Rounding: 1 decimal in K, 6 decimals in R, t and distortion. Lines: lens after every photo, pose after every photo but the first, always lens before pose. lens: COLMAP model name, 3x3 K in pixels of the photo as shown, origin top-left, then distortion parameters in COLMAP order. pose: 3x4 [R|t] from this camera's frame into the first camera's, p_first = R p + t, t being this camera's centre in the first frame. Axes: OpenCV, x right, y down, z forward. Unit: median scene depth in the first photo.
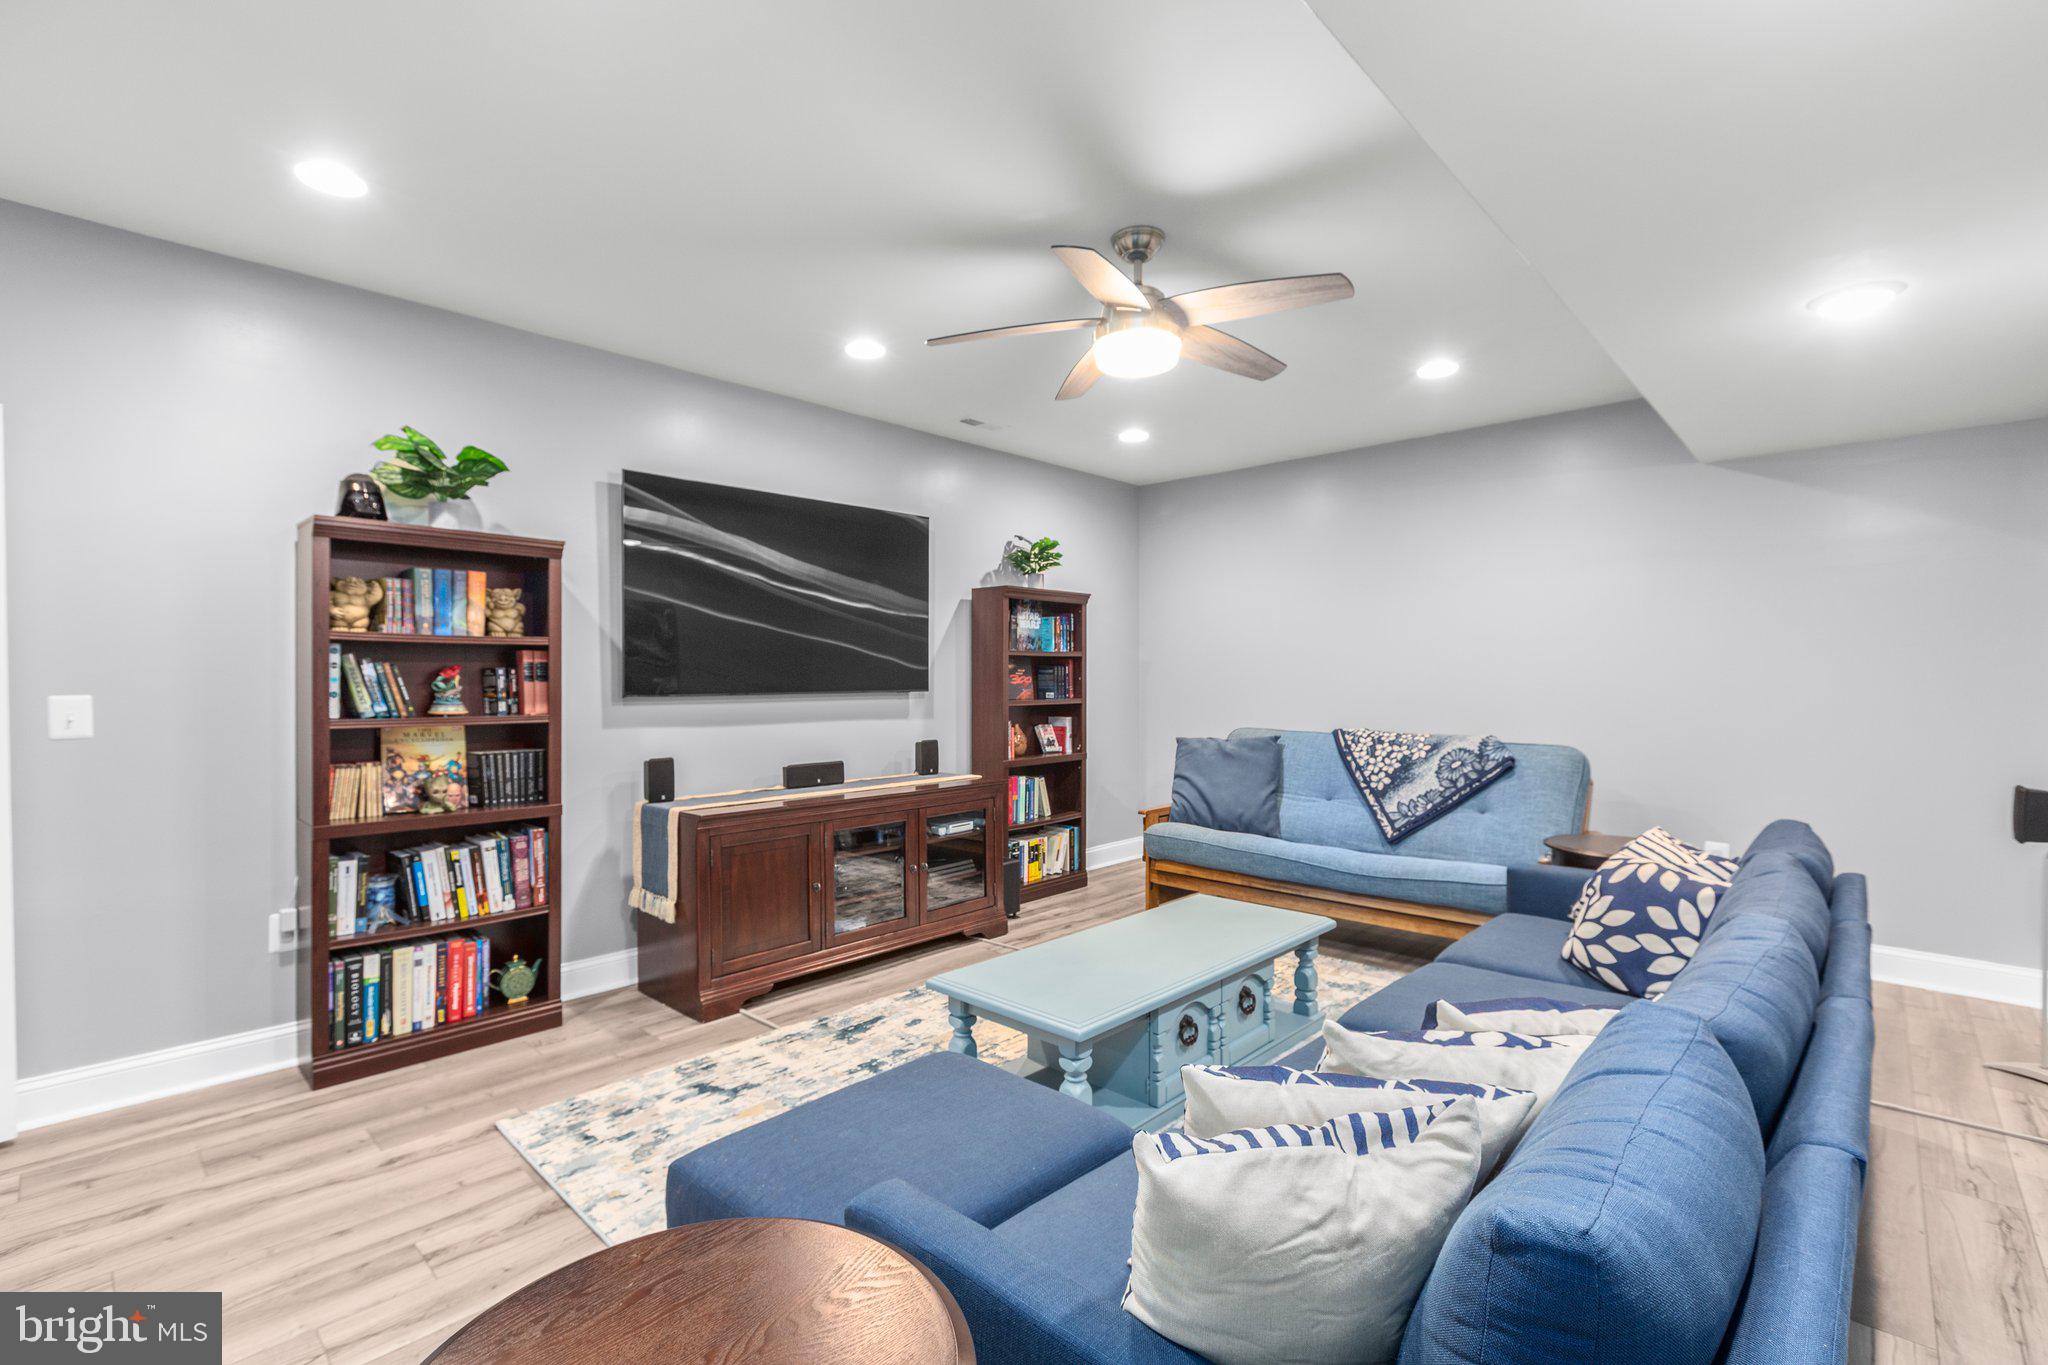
lens RADIAL K [[908.1, 0, 1029.2], [0, 908.1, 683.0], [0, 0, 1]] dist [-0.000116, -0.000105]
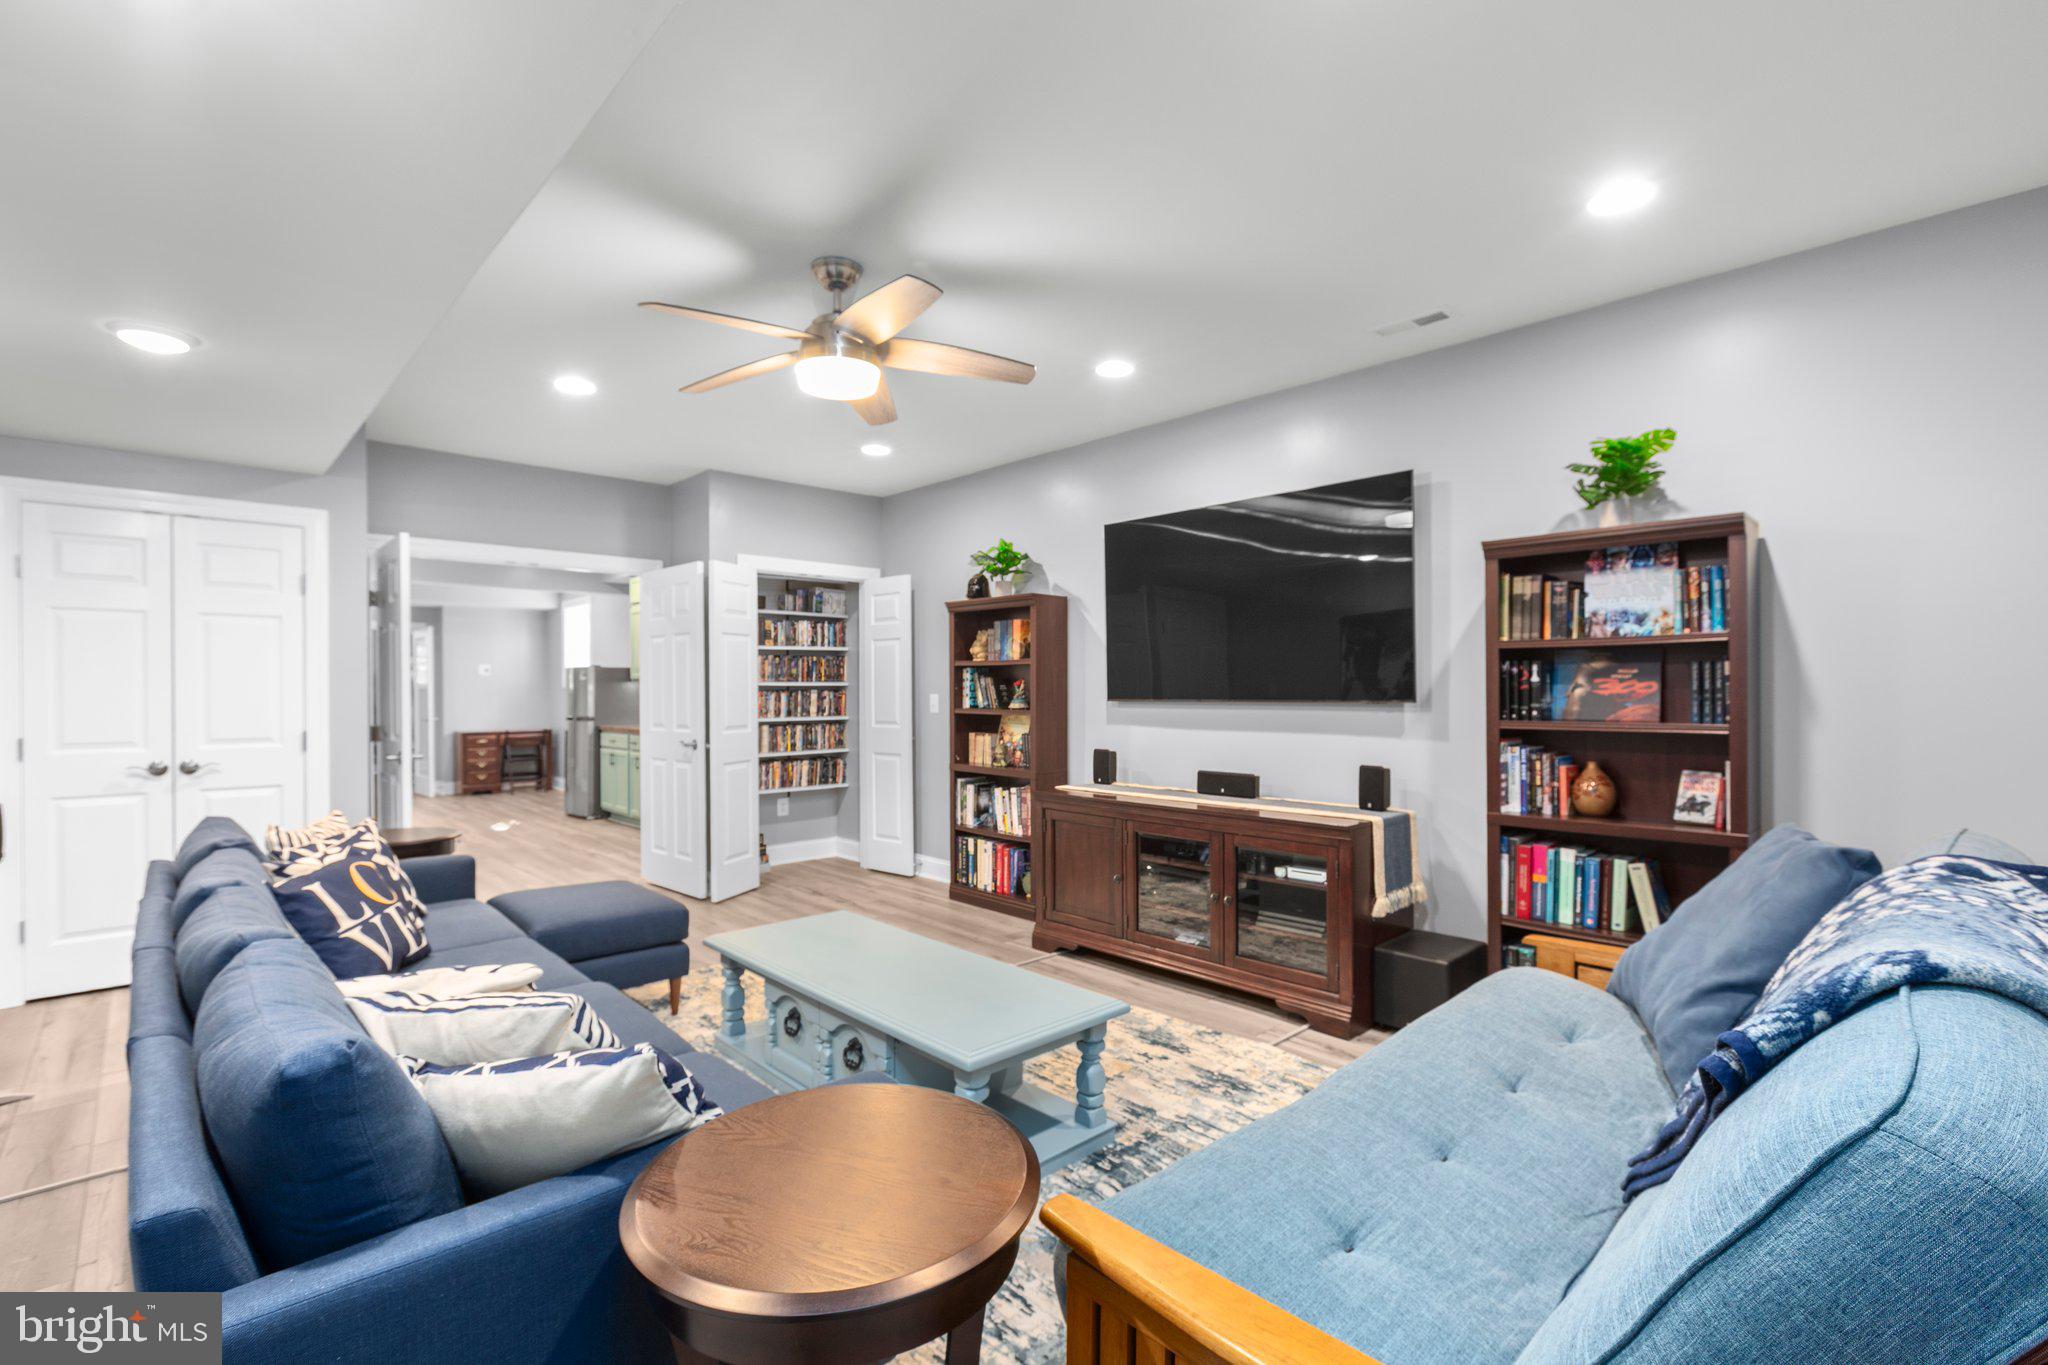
lens RADIAL K [[922.5, 0, 1024.0], [0, 922.5, 682.5], [0, 0, 1]] dist [0.001311, 0.000081]
pose [[-0.063461, -0.000768, -0.997984, 1.020703], [0.001848, 0.999998, -0.000887, -0.010570], [0.997983, -0.001900, -0.063459, 1.120590]]
